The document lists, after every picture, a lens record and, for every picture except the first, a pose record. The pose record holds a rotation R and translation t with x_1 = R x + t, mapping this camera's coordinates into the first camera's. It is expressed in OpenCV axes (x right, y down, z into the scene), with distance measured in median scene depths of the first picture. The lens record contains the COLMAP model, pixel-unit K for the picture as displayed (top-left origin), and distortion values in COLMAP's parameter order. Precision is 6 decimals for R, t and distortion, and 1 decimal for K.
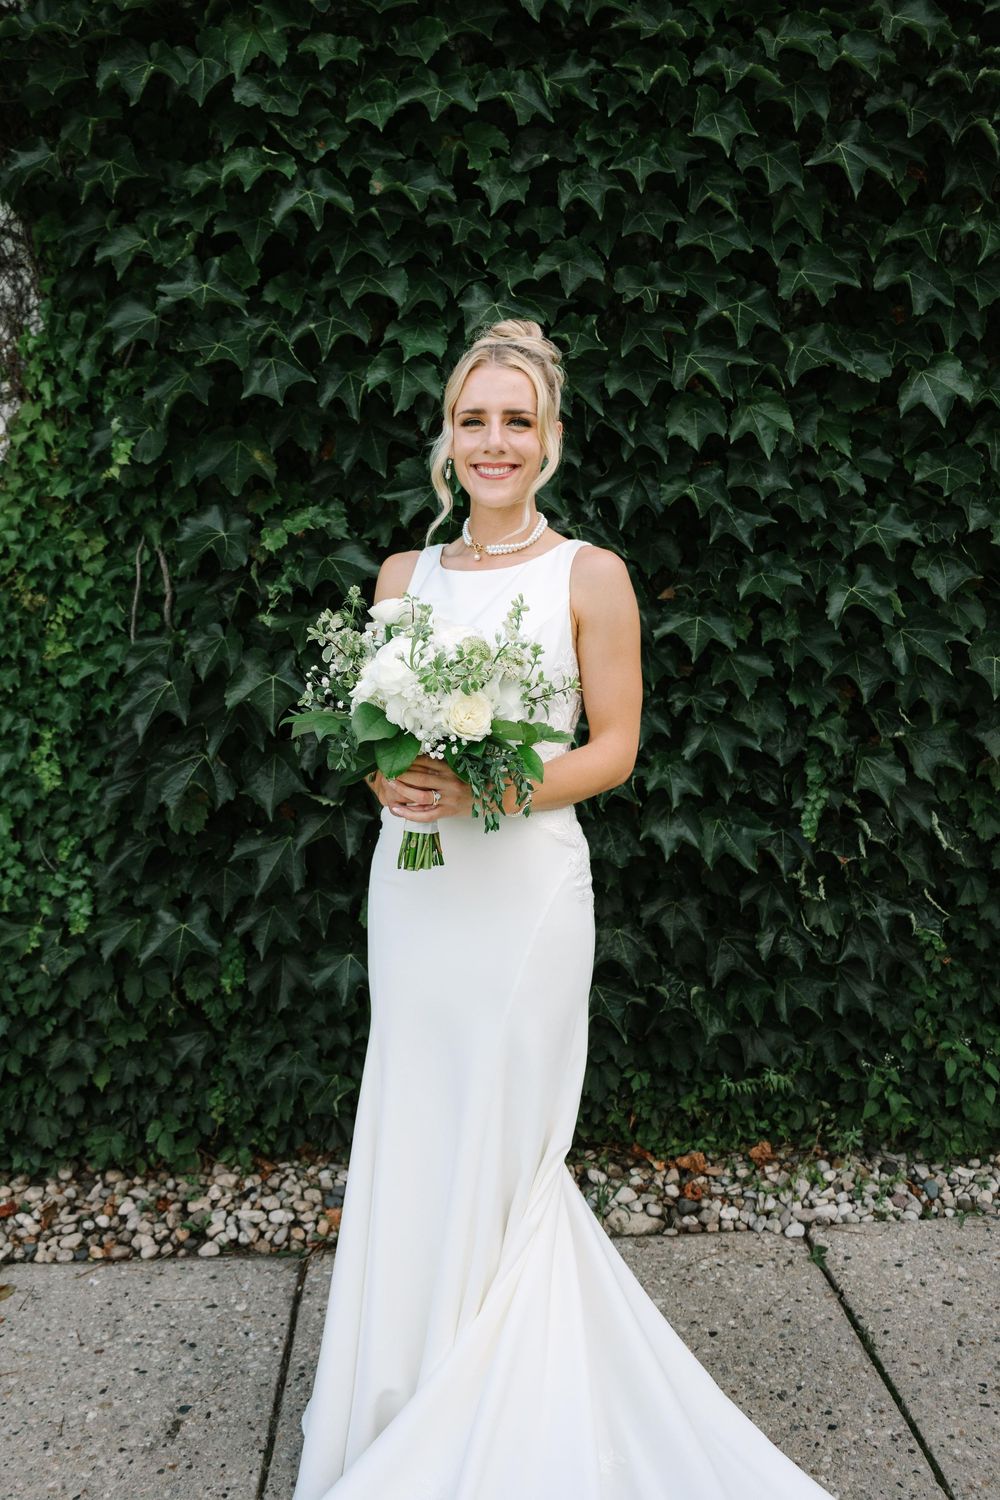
lens RADIAL K [[1203.7, 0, 498.4], [0, 1203.7, 725.8], [0, 0, 1]] dist [-0.051059, 0.009177]
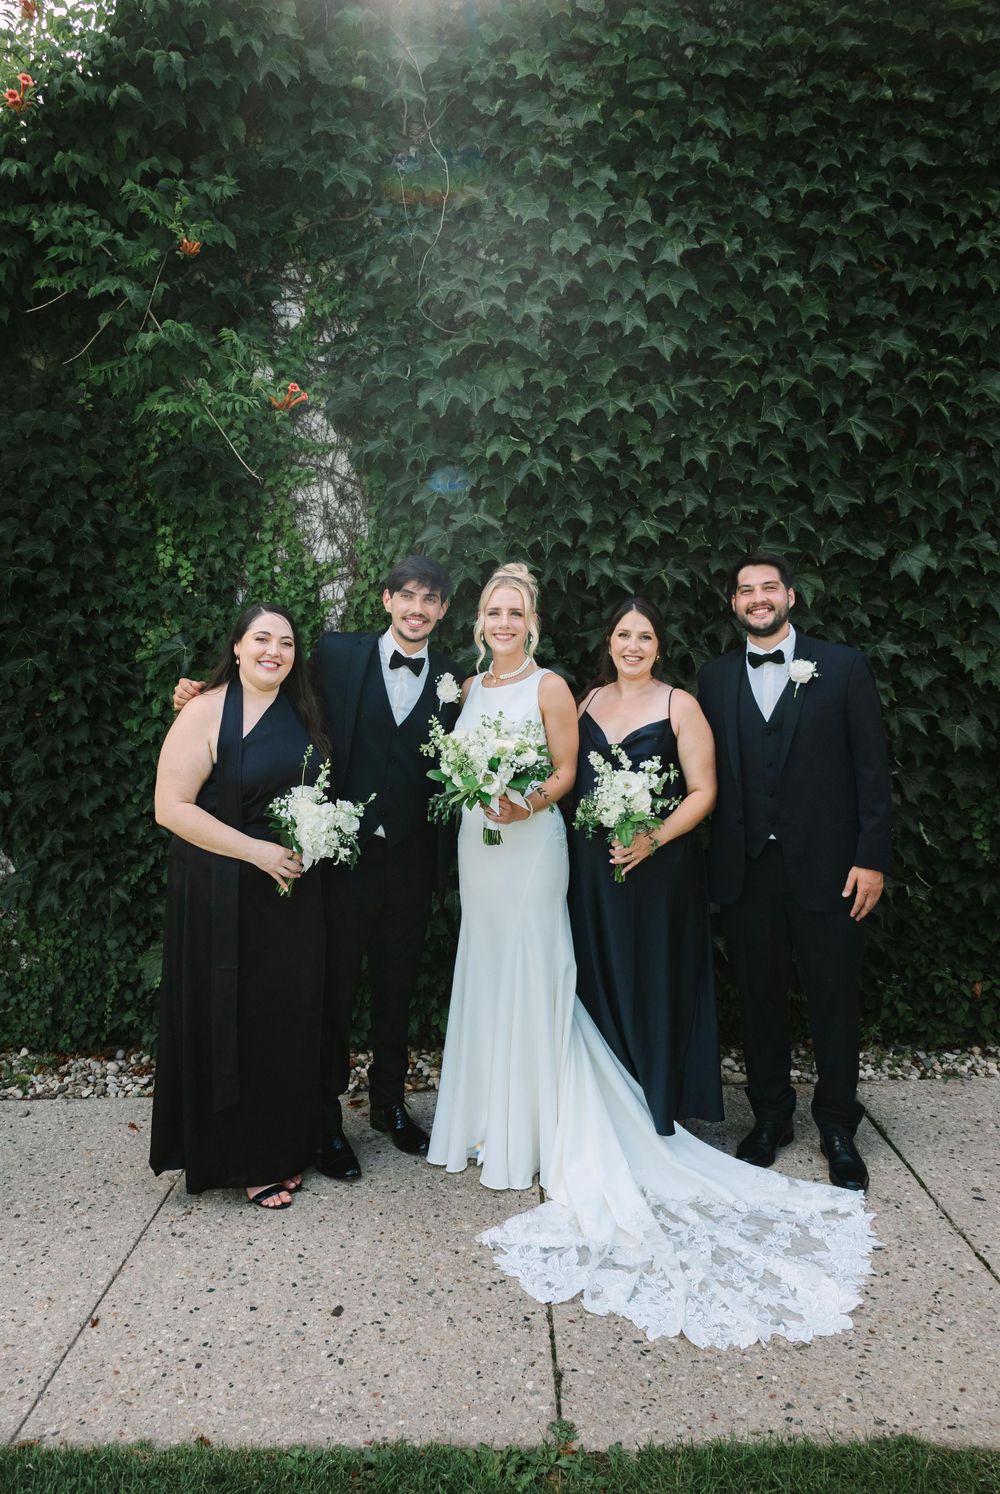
lens RADIAL K [[1020.8, 0, 497.7], [0, 1020.8, 737.8], [0, 0, 1]] dist [0.001414, 0.006439]
pose [[0.996785, -0.009889, -0.079516, -0.096297], [0.006024, 0.998795, -0.048707, 0.024403], [0.079902, 0.048071, 0.995643, -0.443748]]
